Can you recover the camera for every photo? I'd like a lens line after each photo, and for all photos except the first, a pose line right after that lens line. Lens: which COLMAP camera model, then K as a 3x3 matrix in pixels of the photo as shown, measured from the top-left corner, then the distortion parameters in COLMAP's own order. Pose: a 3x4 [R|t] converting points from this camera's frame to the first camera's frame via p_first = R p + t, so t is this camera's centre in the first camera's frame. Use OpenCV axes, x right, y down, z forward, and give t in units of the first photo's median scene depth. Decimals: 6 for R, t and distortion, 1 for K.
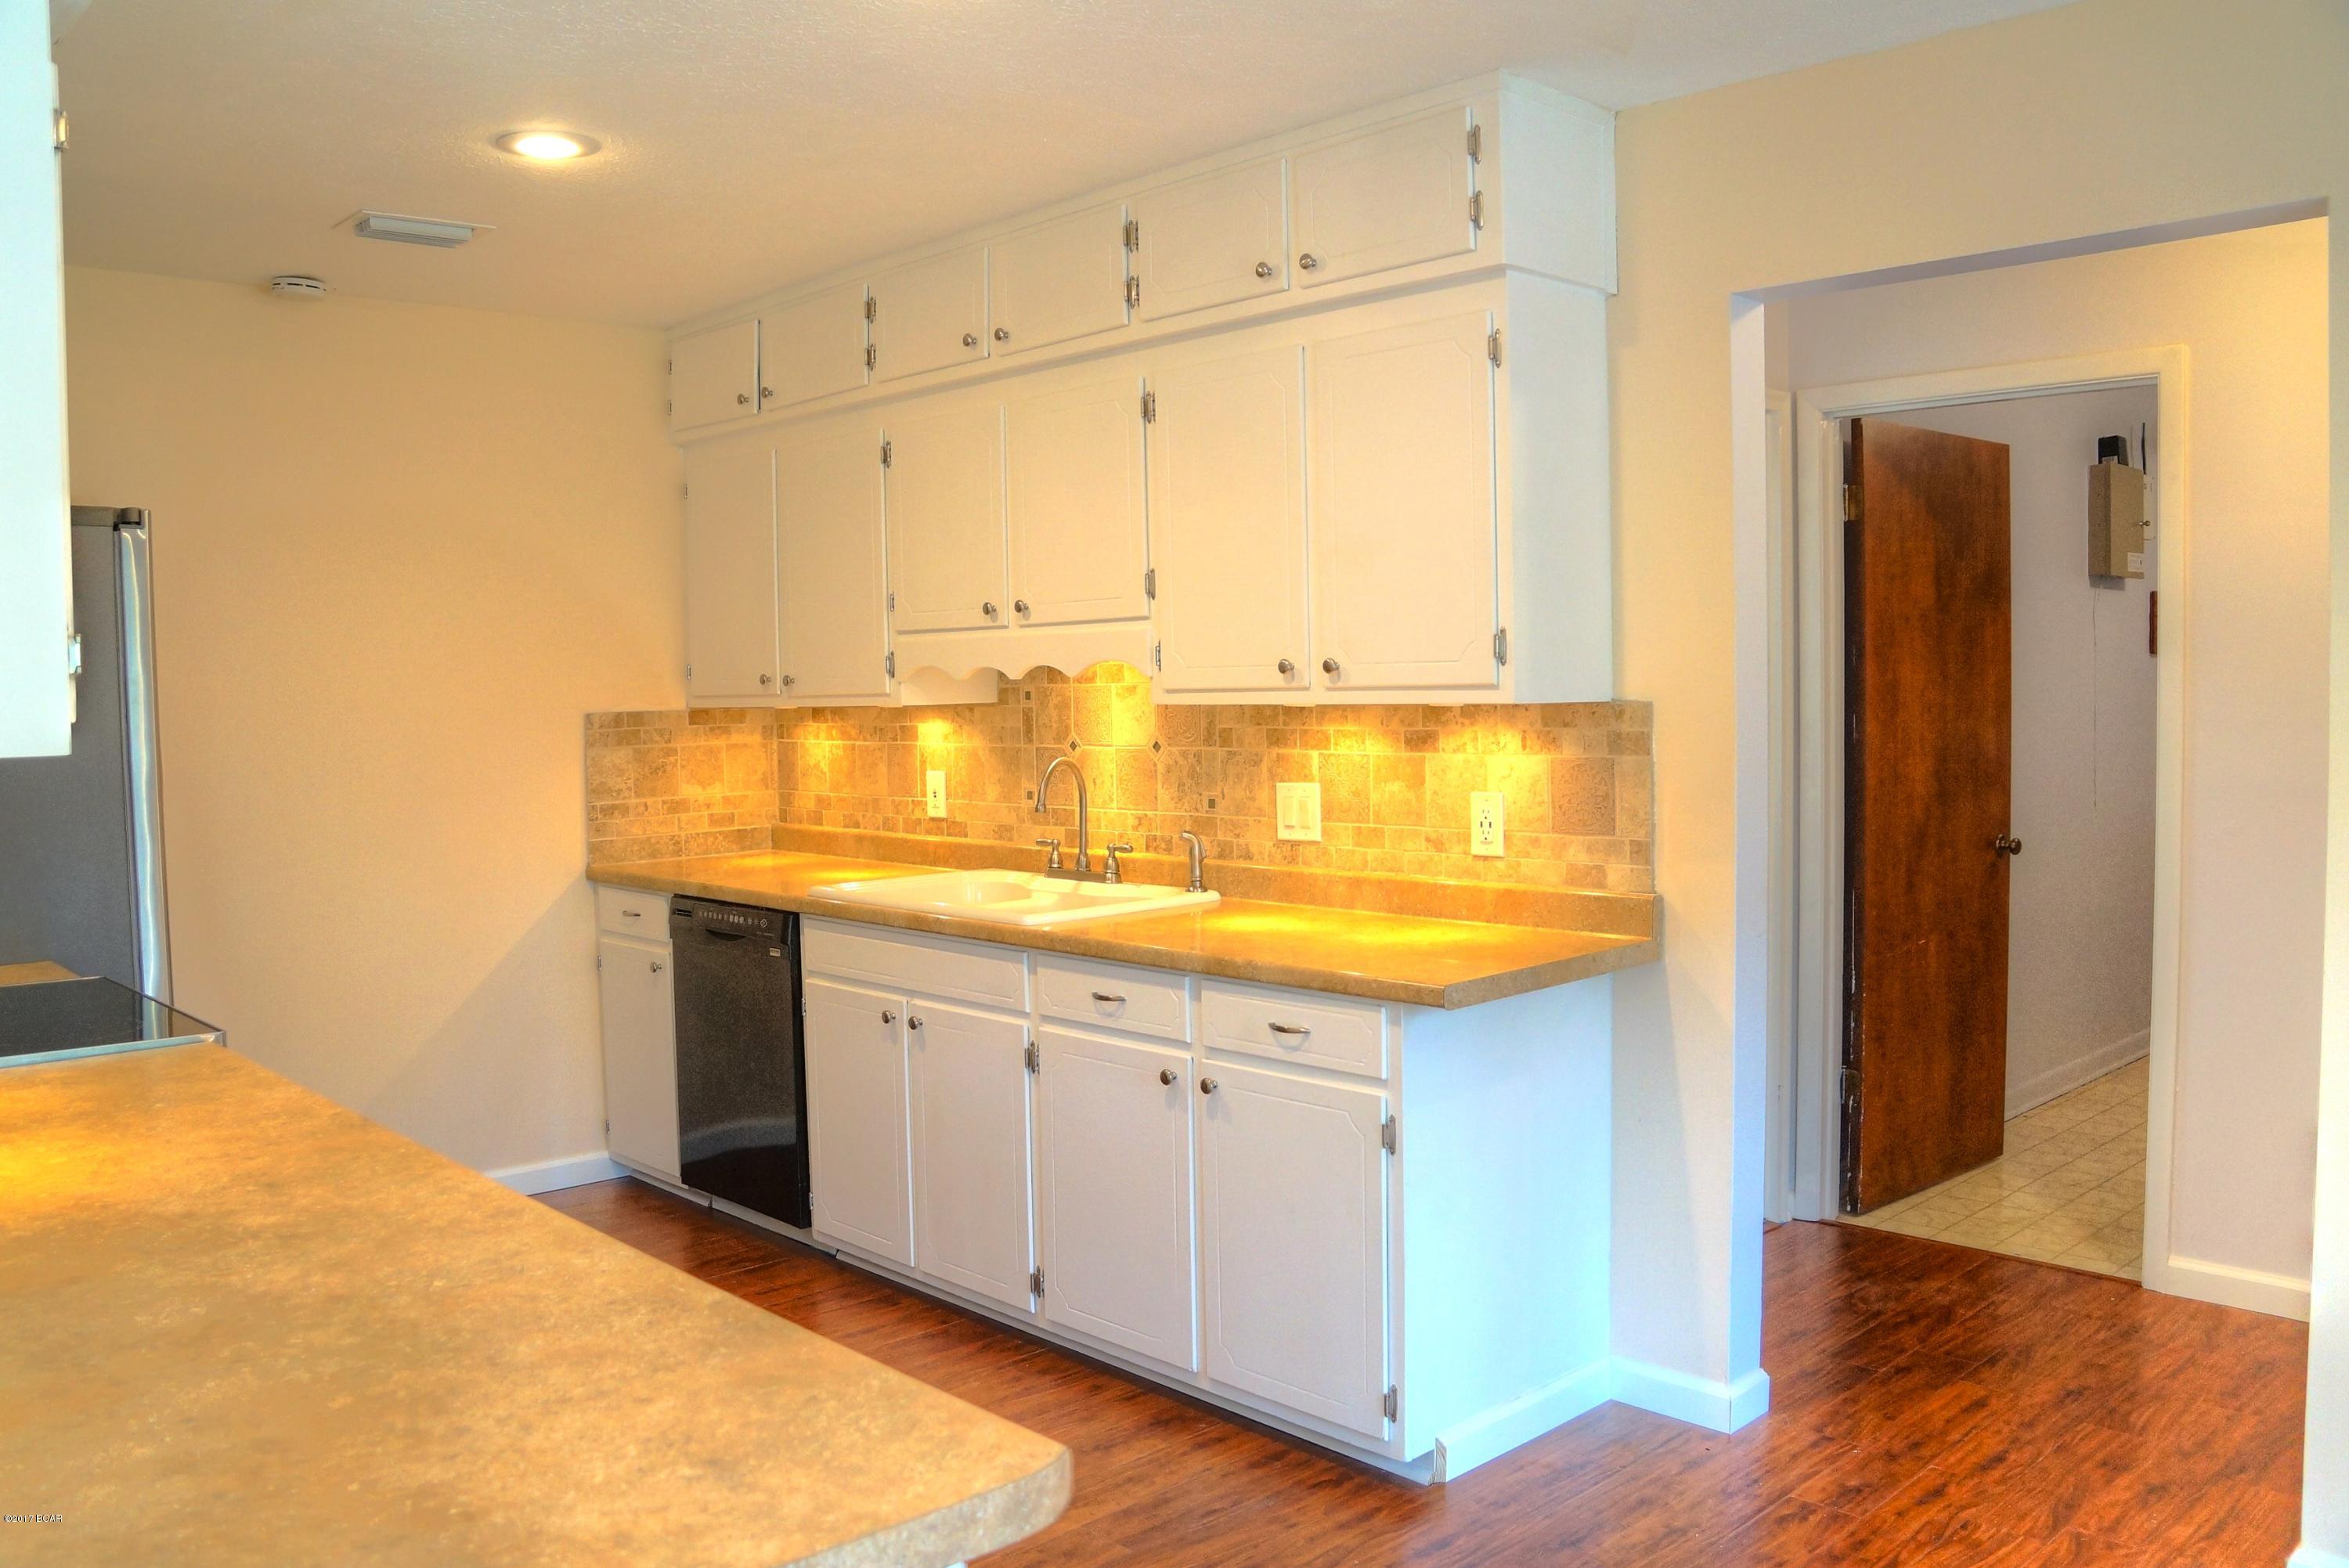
lens RADIAL K [[1878.8, 0, 1177.4], [0, 1878.8, 793.6], [0, 0, 1]] dist [-0.168089, 0.118052]
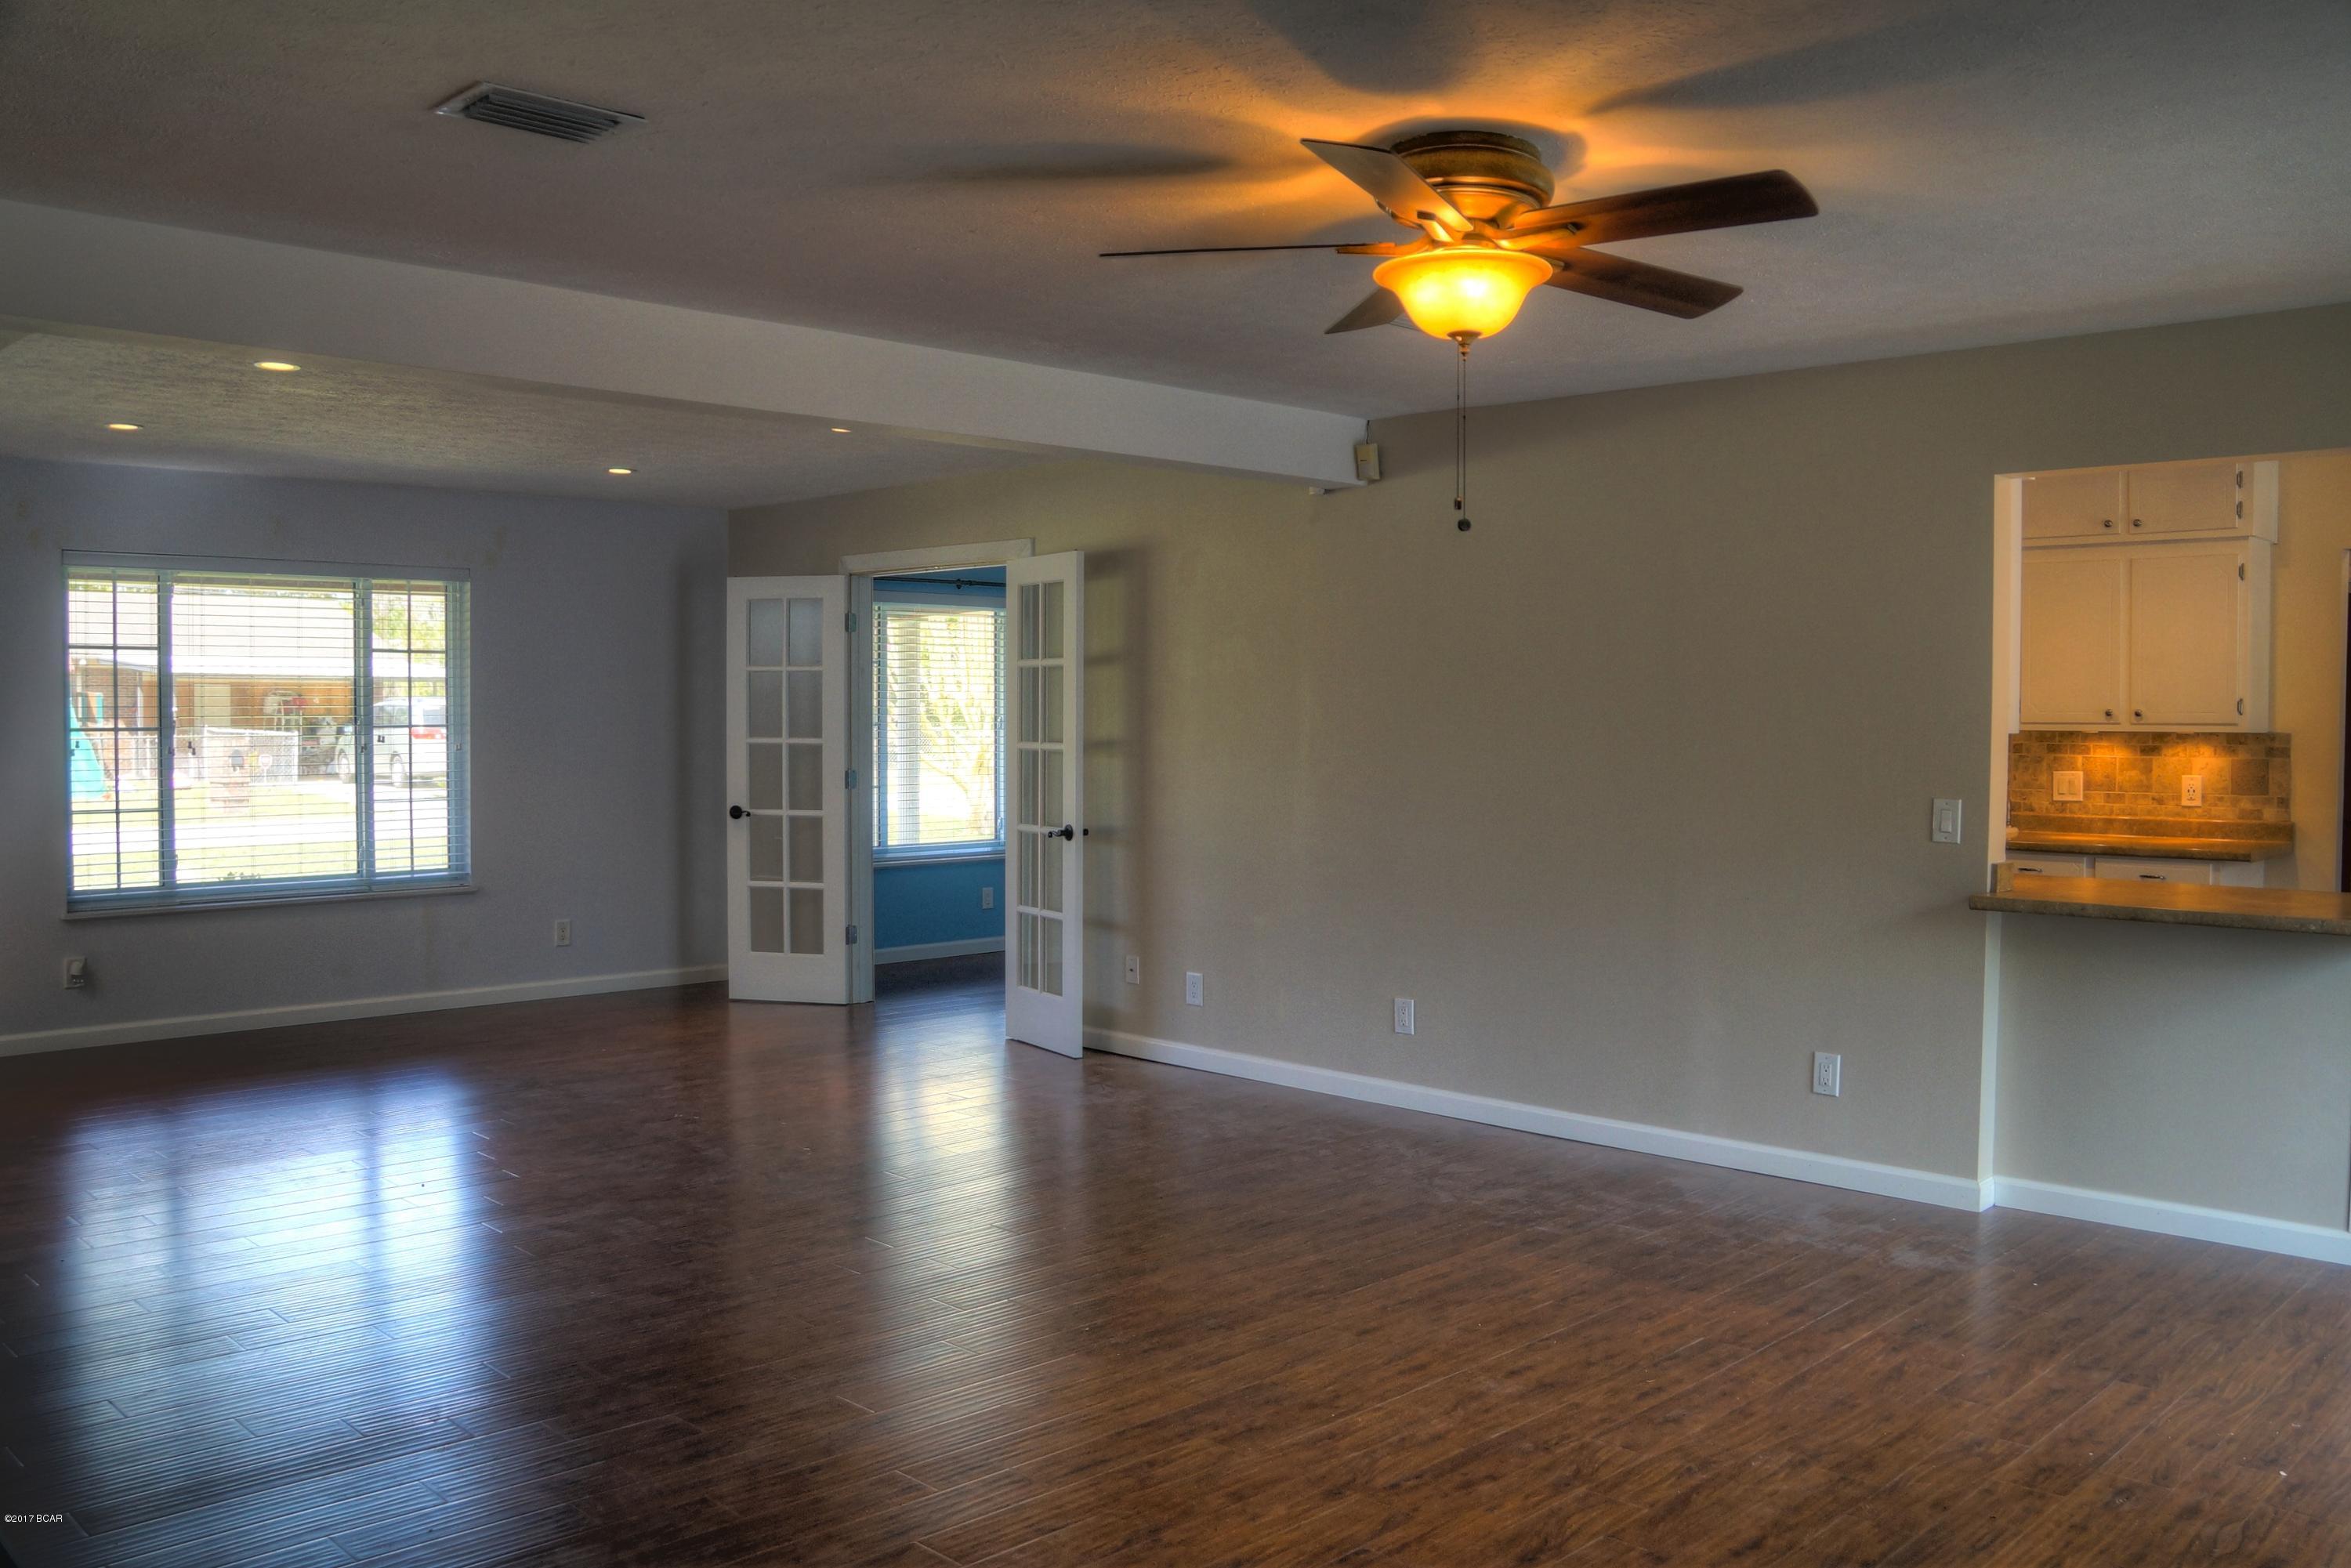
lens RADIAL K [[1880.6, 0, 1179.4], [0, 1880.6, 789.1], [0, 0, 1]] dist [-0.168089, 0.118052]
pose [[0.999096, 0.020724, 0.037110, -1.019344], [-0.019861, 0.999527, -0.023481, 0.082721], [-0.037579, 0.022722, 0.999035, -0.948900]]
